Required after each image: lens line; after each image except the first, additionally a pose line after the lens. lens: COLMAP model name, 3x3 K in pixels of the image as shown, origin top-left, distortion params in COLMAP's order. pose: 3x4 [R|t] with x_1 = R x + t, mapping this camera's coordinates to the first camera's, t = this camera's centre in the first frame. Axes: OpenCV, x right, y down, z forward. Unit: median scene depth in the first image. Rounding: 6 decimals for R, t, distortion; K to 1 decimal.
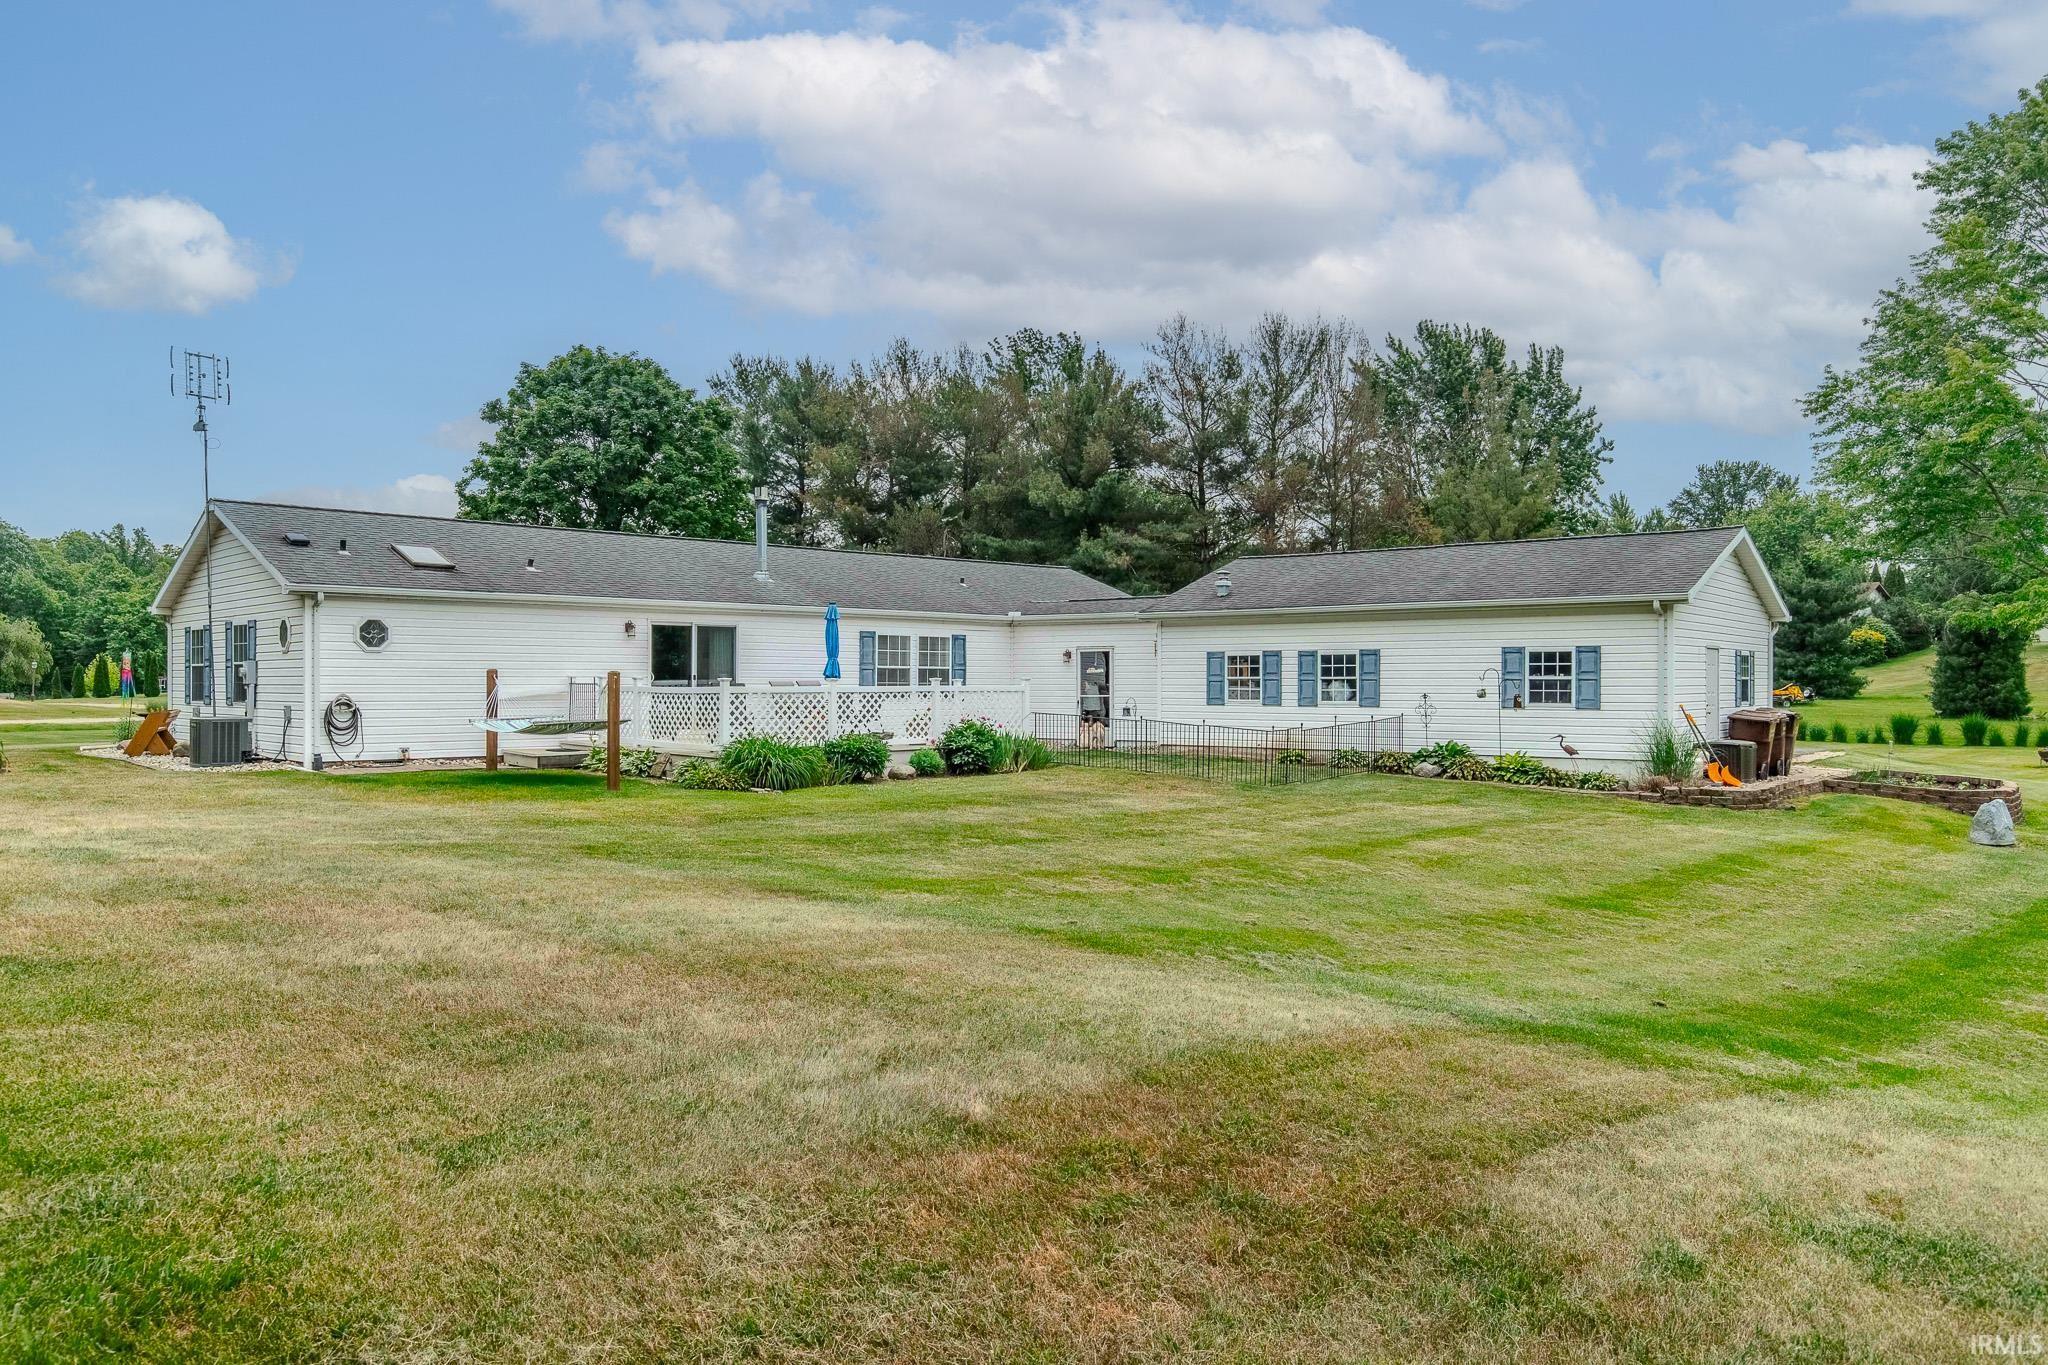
lens RADIAL K [[1429.3, 0, 1023.7], [0, 1429.3, 685.8], [0, 0, 1]] dist [-0.003222, -0.001321]
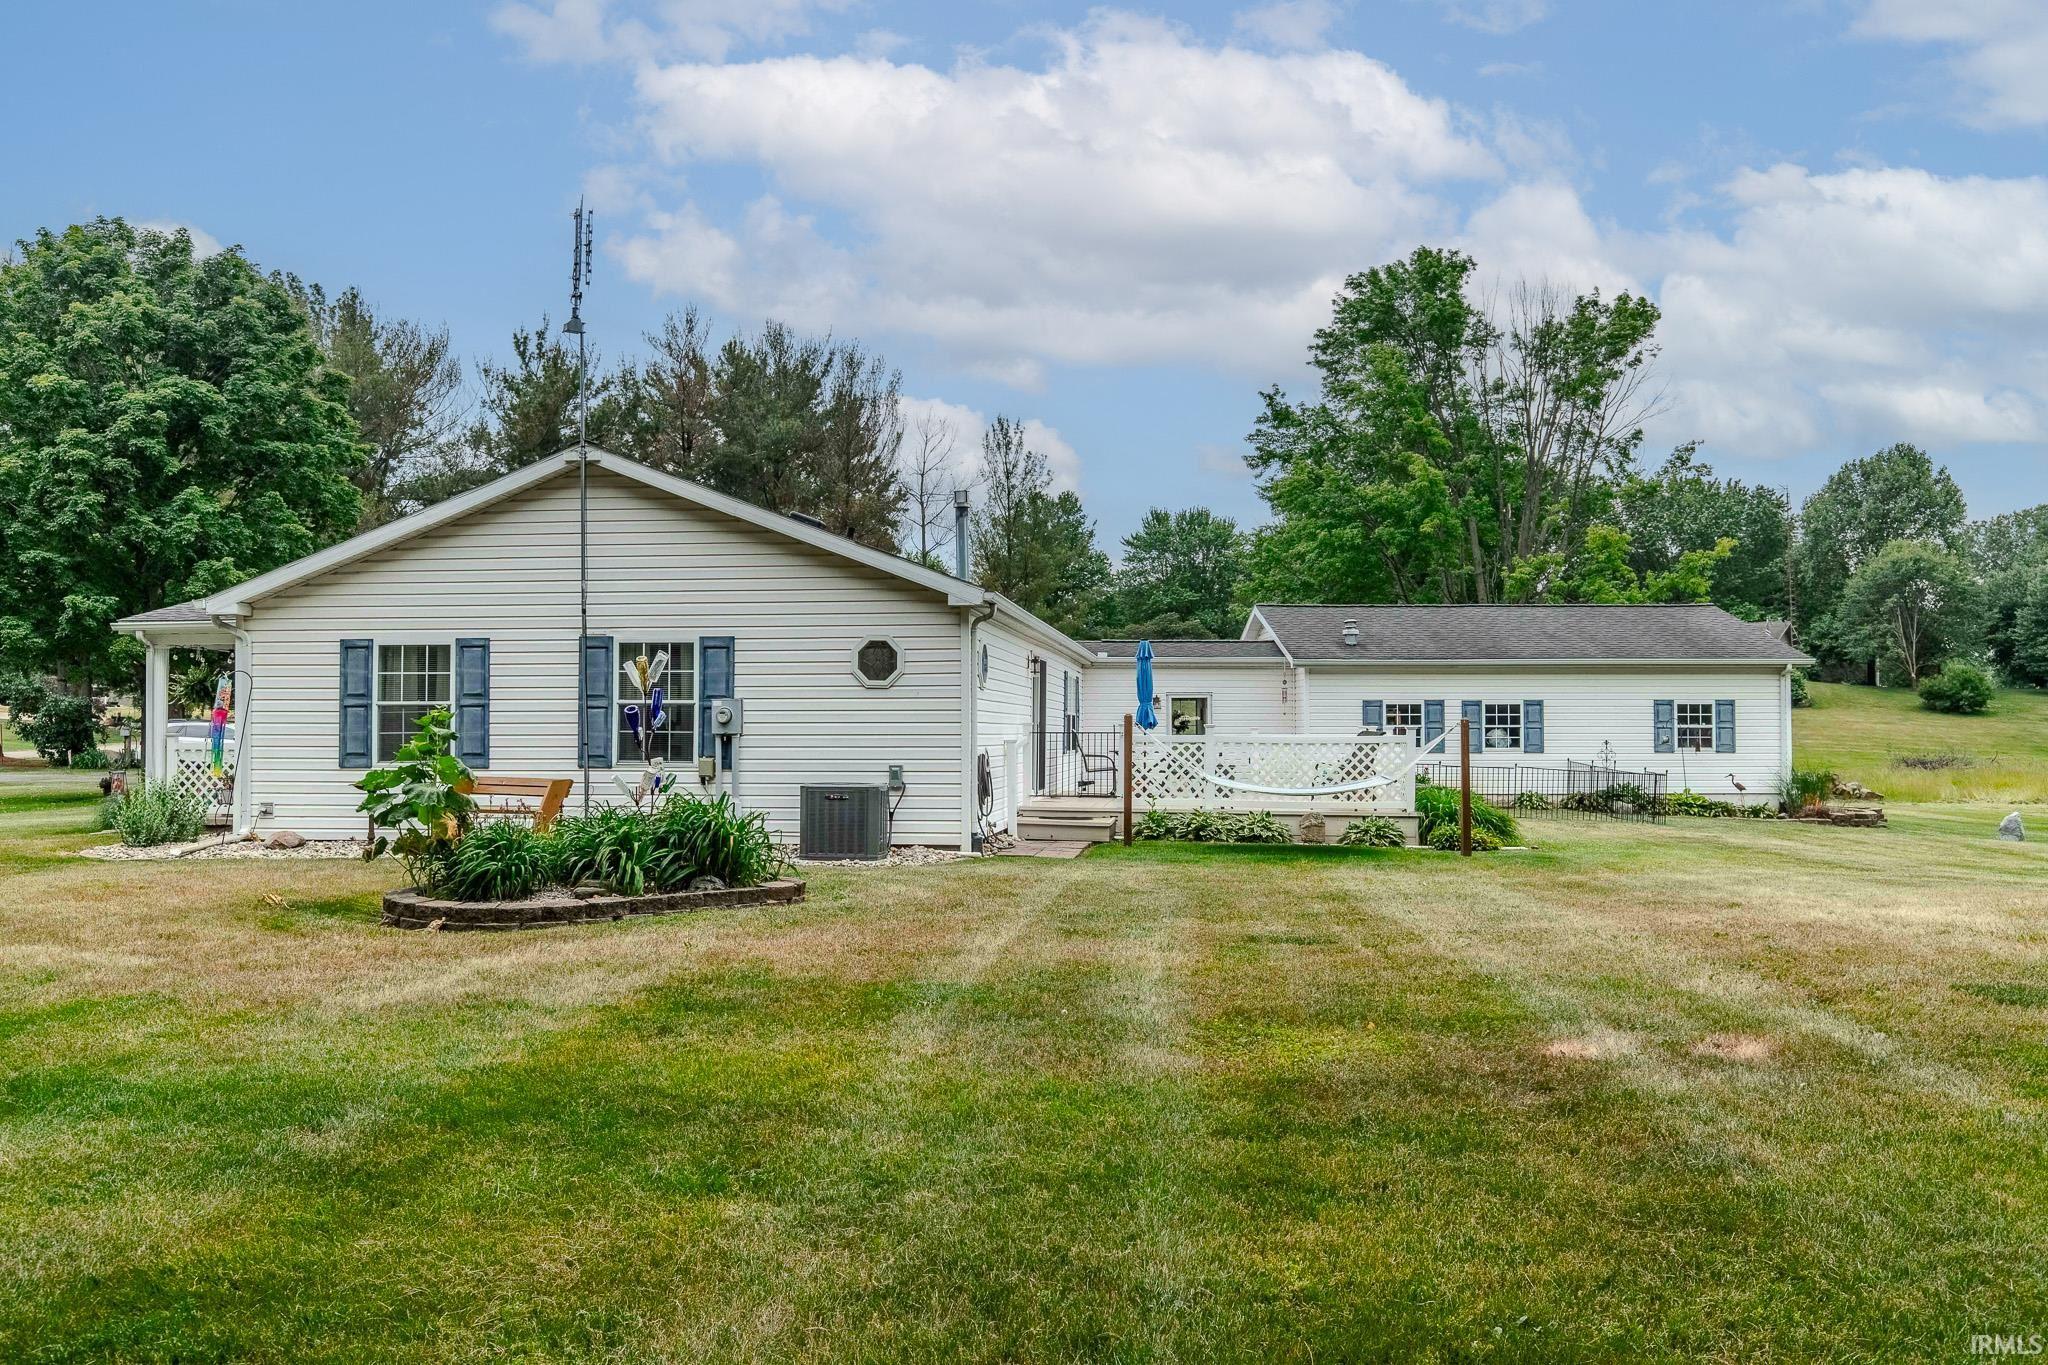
lens RADIAL K [[1595.9, 0, 1023.3], [0, 1595.9, 688.5], [0, 0, 1]] dist [-0.000873, -0.000859]
pose [[0.764985, 0.016735, 0.643830, -0.889529], [0.002257, 0.999587, -0.028664, -0.000315], [-0.644044, 0.023381, 0.764631, 0.341470]]
